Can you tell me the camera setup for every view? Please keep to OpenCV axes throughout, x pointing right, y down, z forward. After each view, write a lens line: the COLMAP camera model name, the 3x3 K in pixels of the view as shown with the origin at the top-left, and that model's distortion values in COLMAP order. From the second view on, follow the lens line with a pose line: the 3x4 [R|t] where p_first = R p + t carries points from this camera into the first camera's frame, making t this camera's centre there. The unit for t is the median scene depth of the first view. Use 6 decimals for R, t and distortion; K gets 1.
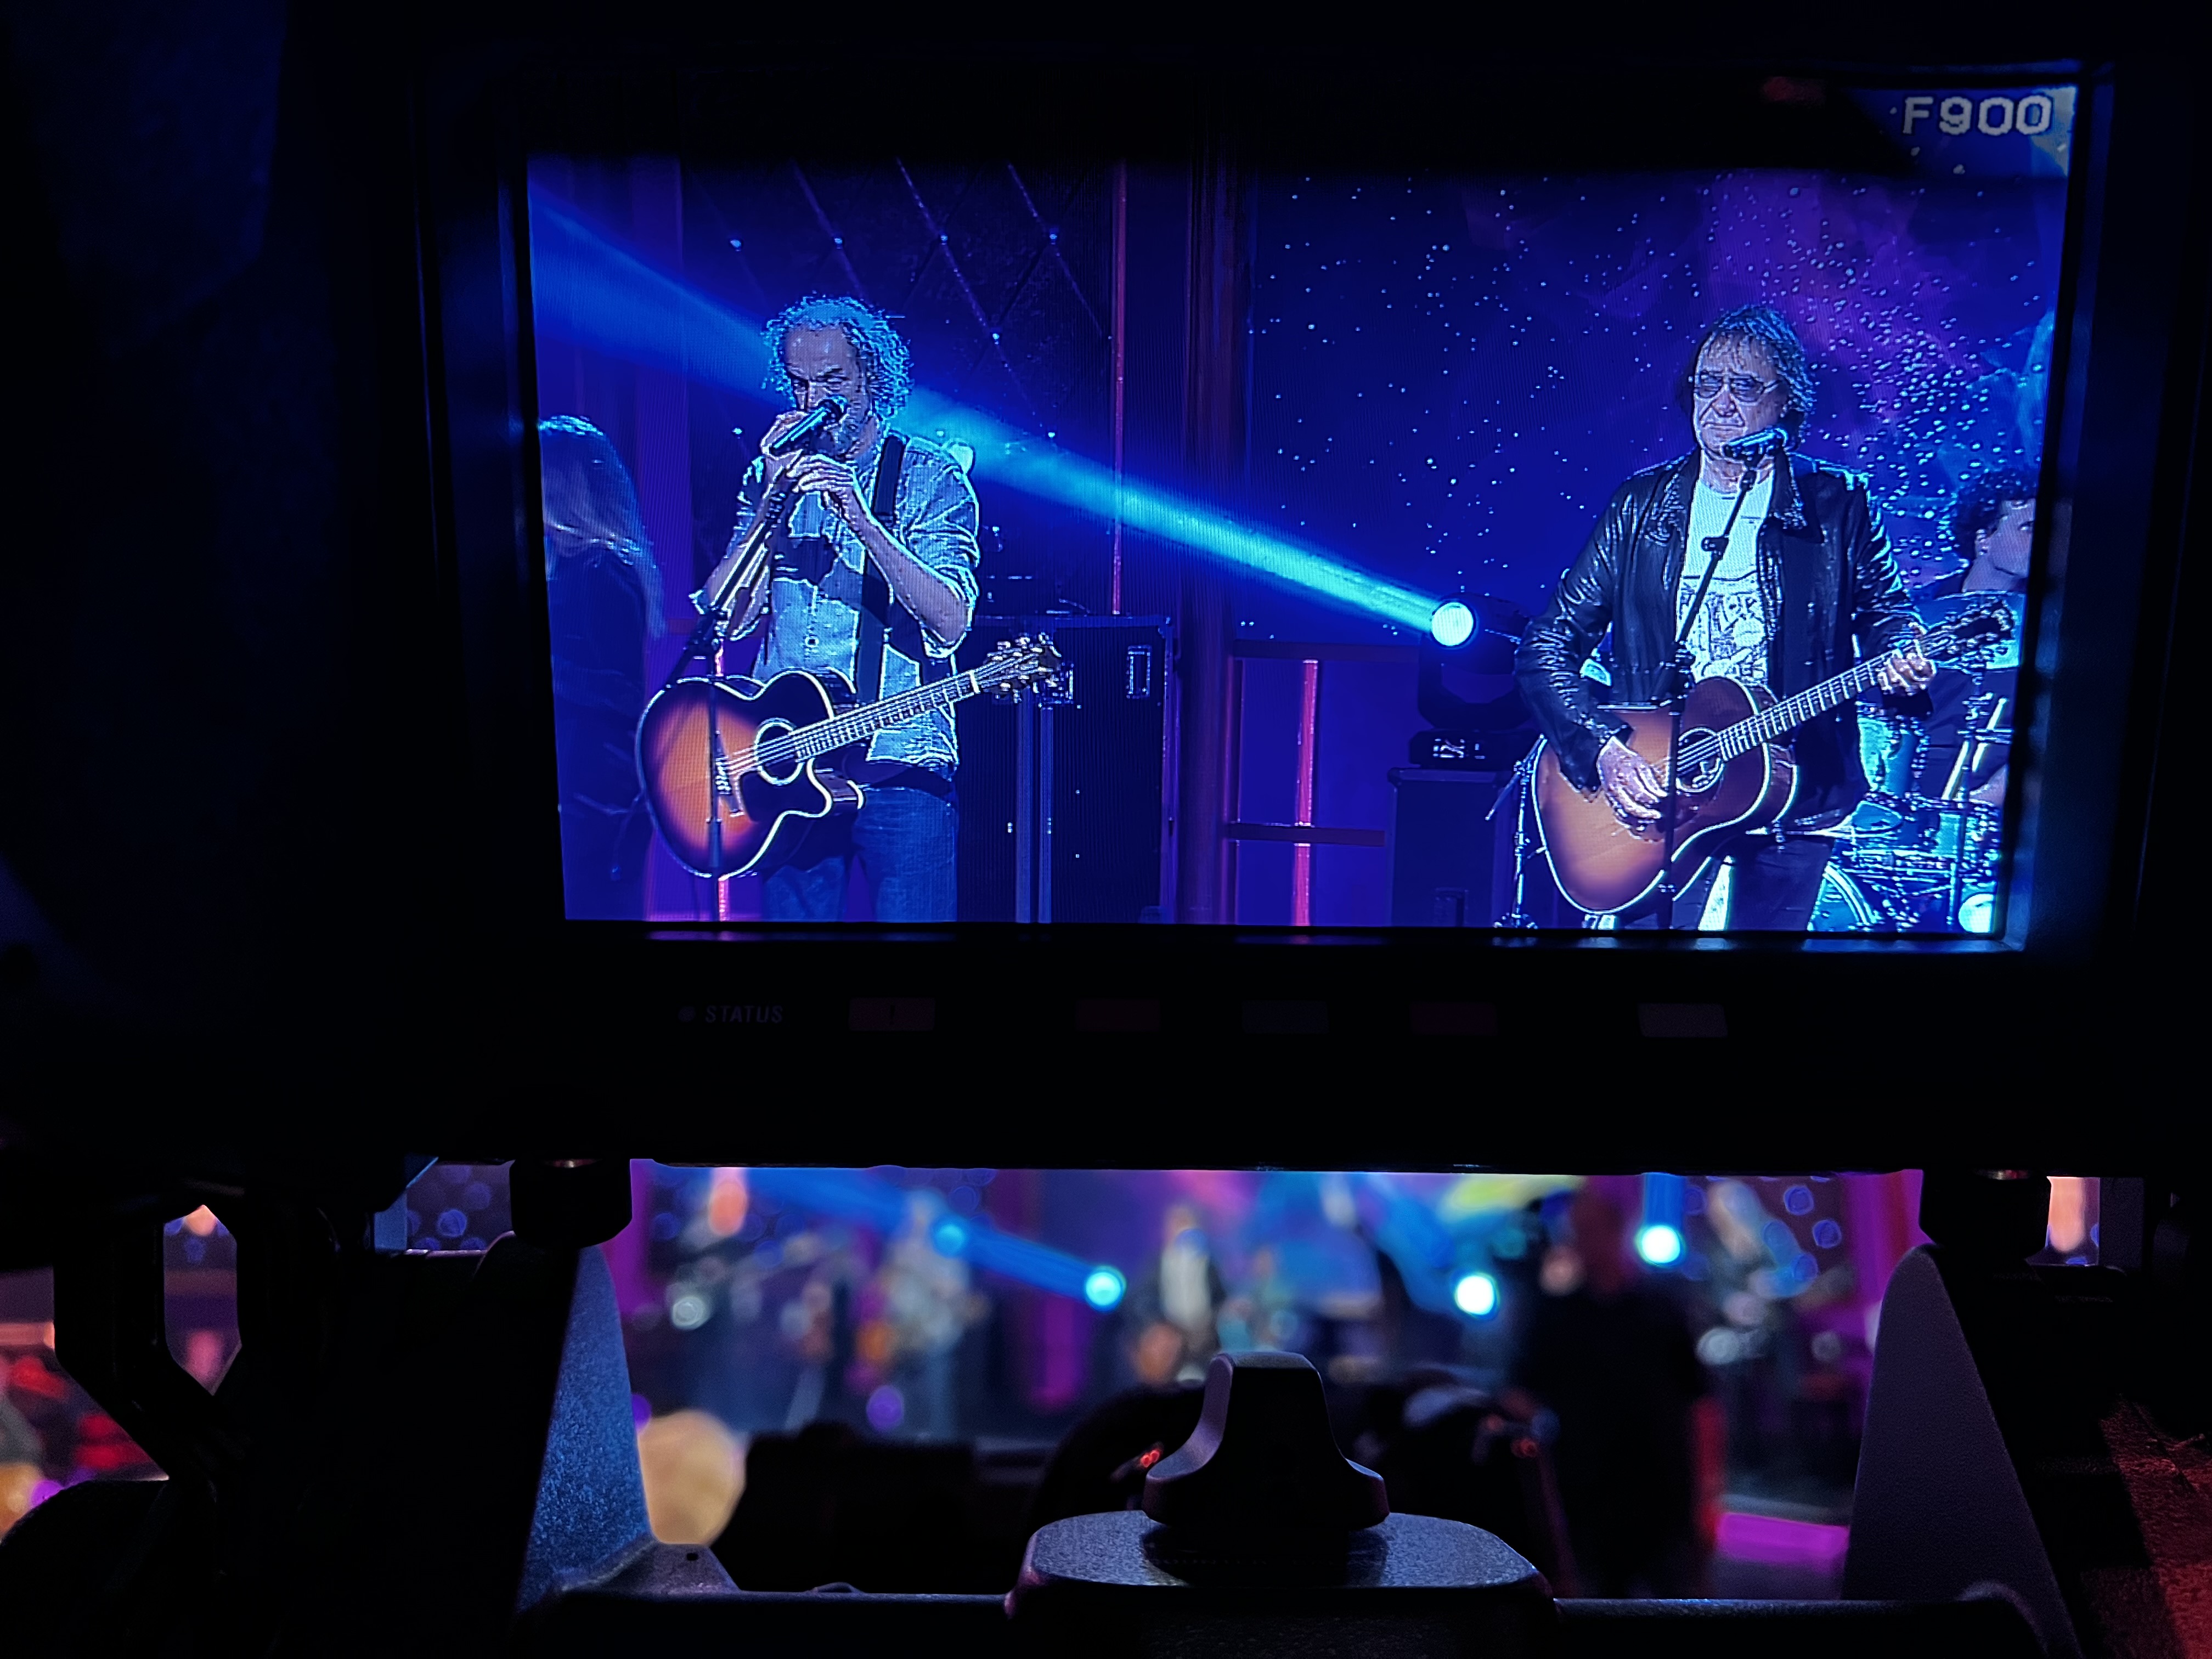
lens RADIAL K [[1672.6, 0, 1106.0], [0, 1672.6, 829.5], [0, 0, 1]] dist [0.007691, 0.102246]
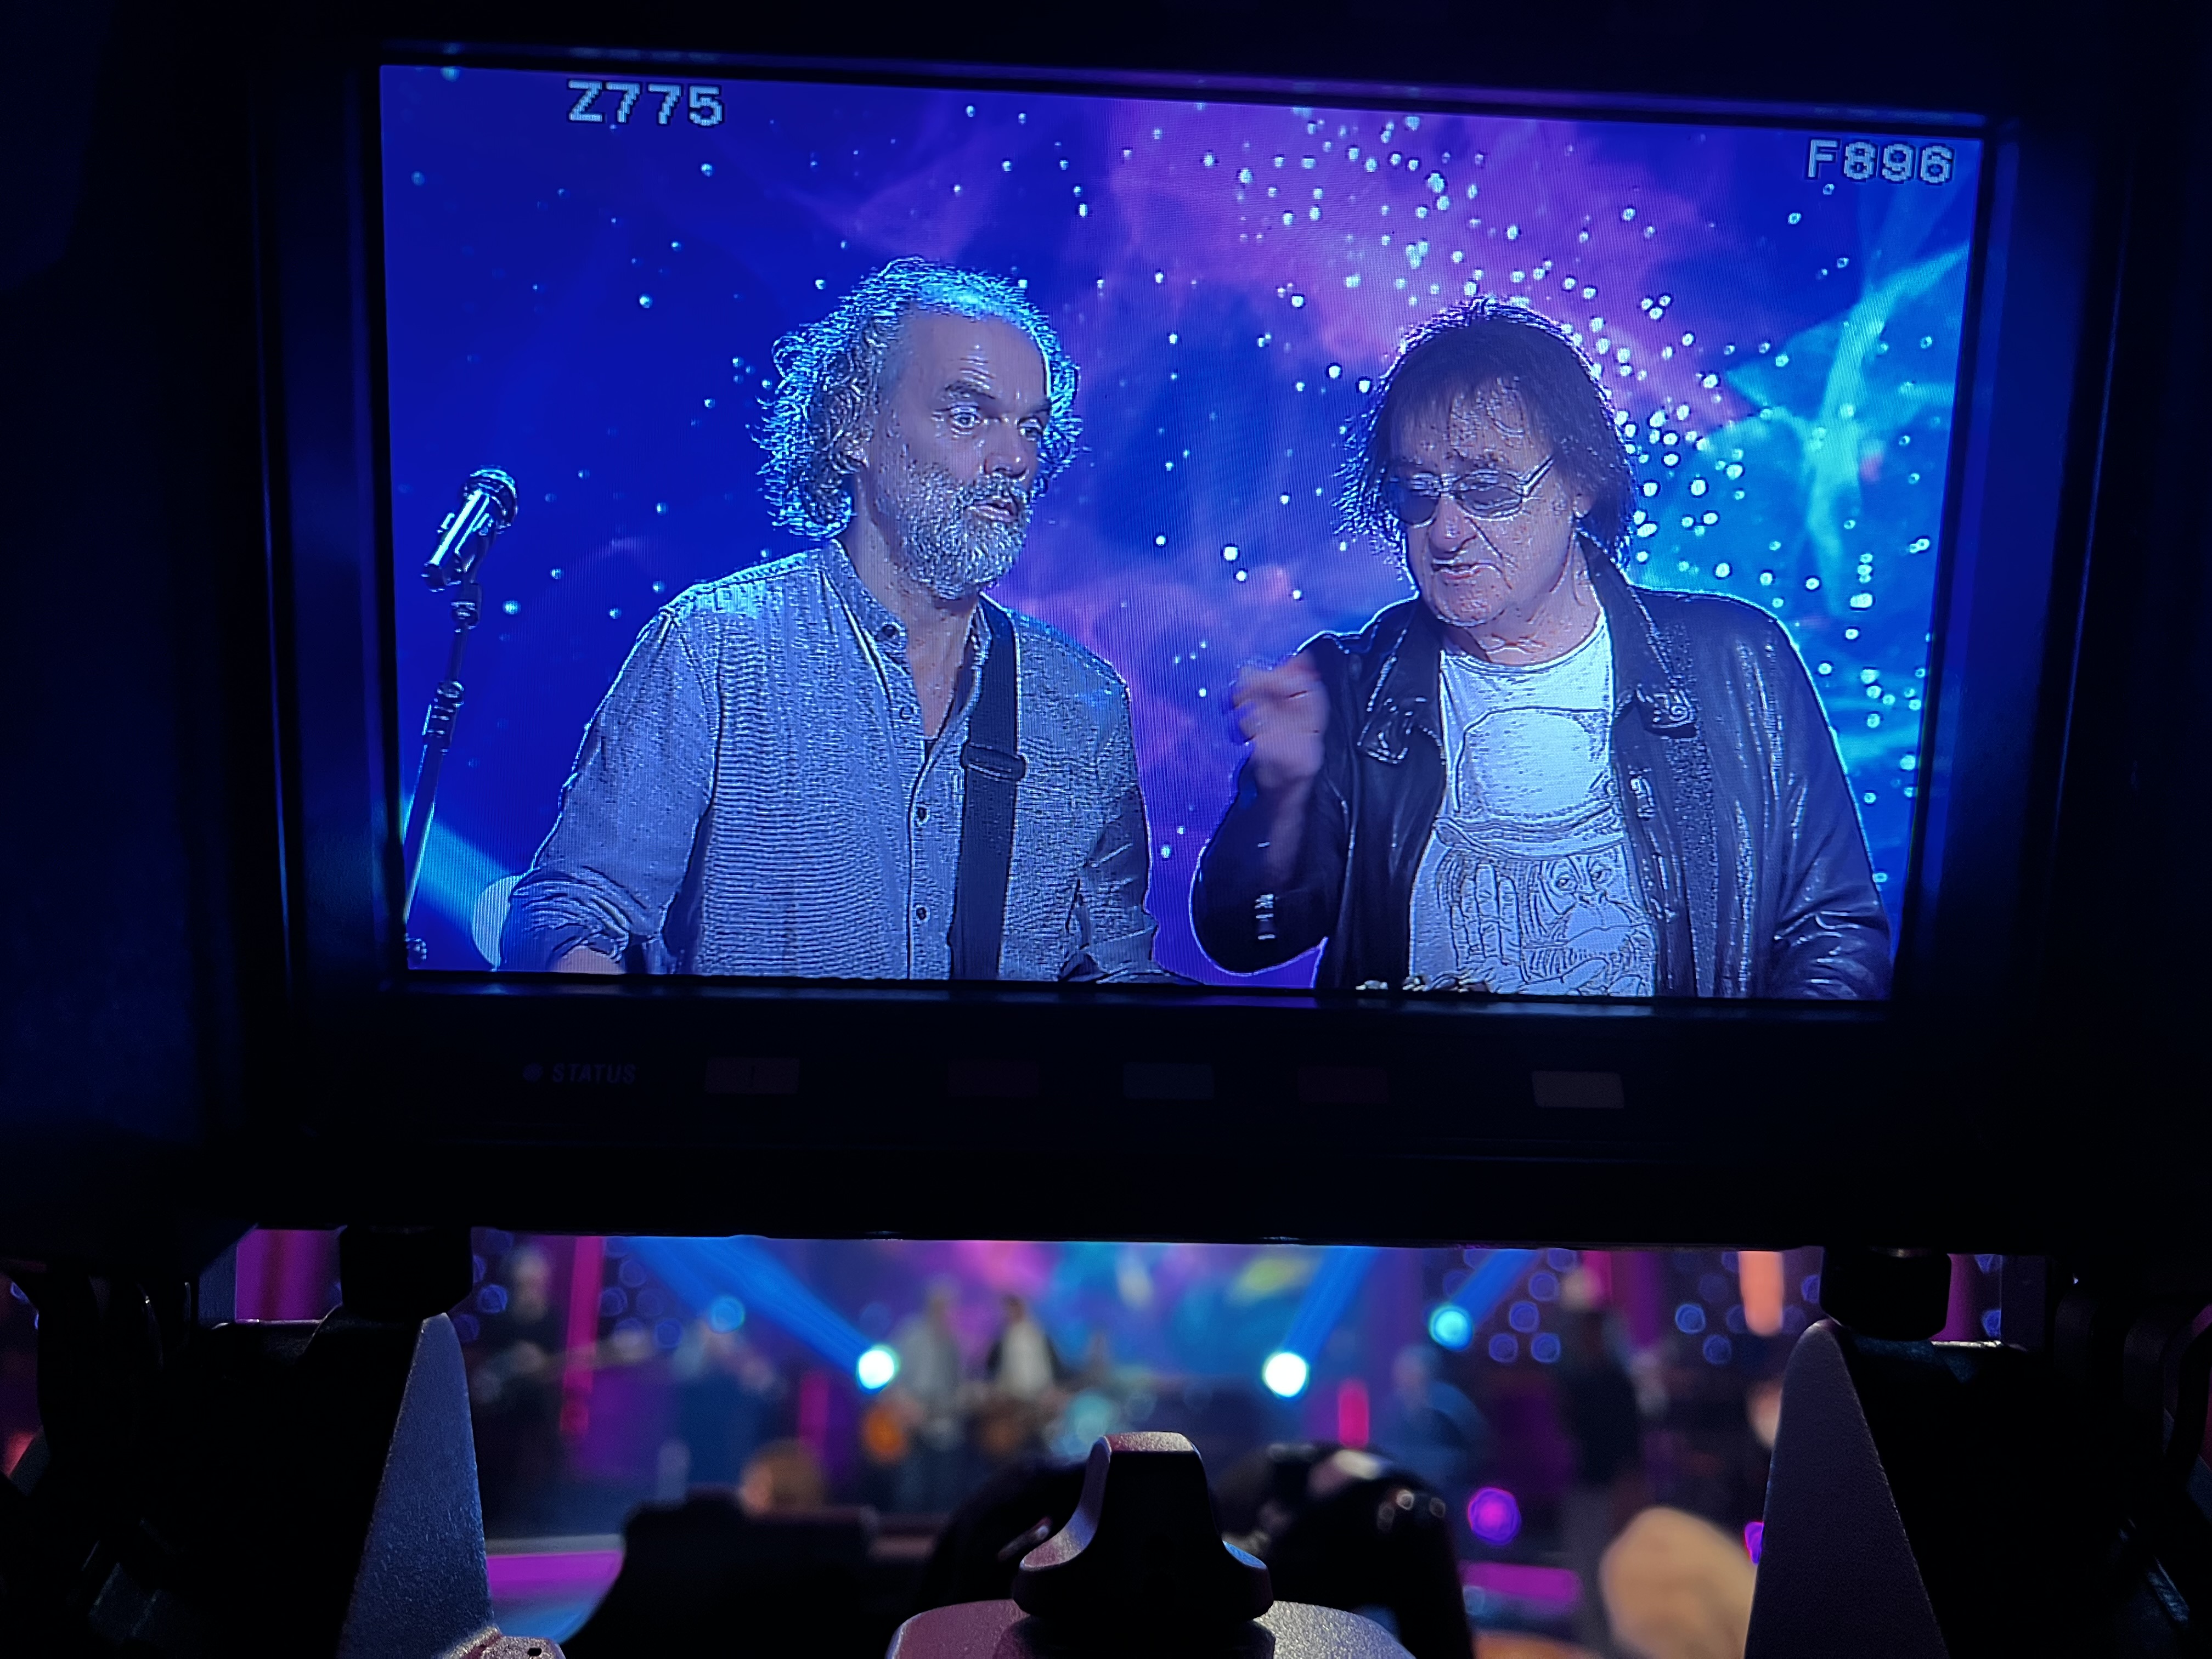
lens RADIAL K [[1668.0, 0, 1106.0], [0, 1668.0, 829.5], [0, 0, 1]] dist [-0.099975, 0.238999]
pose [[0.999421, 0.014058, 0.030975, 0.050260], [-0.013647, 0.999817, -0.013427, -0.022265], [-0.031158, 0.012997, 0.999430, 0.083770]]
